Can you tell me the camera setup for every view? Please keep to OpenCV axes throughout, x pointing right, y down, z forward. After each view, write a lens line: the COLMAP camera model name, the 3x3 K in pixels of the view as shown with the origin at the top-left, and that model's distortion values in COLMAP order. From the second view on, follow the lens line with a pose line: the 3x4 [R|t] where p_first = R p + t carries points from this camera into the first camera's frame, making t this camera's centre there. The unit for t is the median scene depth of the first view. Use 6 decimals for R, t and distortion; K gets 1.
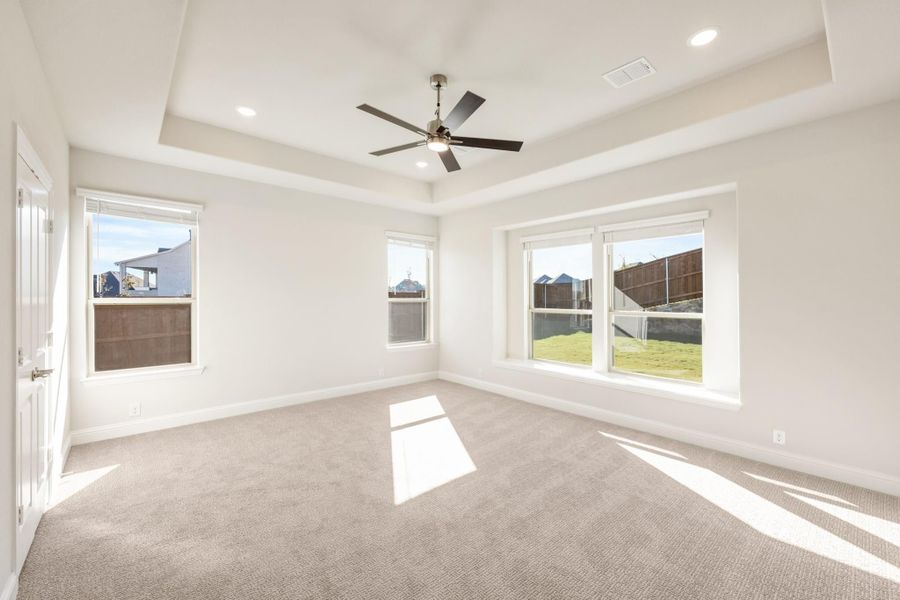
lens RADIAL K [[364.4, 0, 446.3], [0, 364.4, 299.7], [0, 0, 1]] dist [0.000079, 0.000115]
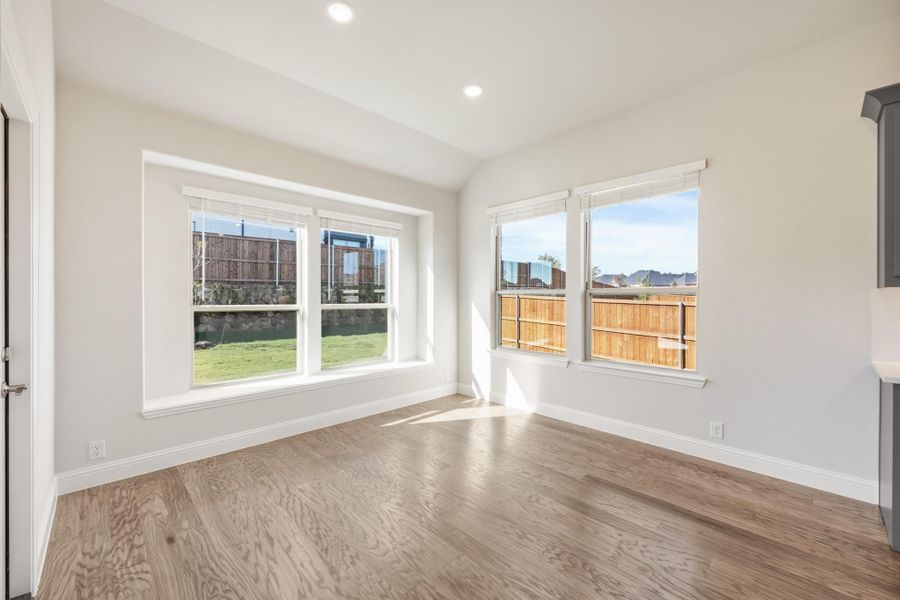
lens RADIAL K [[364.4, 0, 446.3], [0, 364.4, 299.7], [0, 0, 1]] dist [0.000079, 0.000115]
pose [[-0.048911, -0.000842, 0.998803, -0.553956], [0.000127, 1.000000, 0.000849, 0.025204], [-0.998803, 0.000168, -0.048911, 0.864392]]
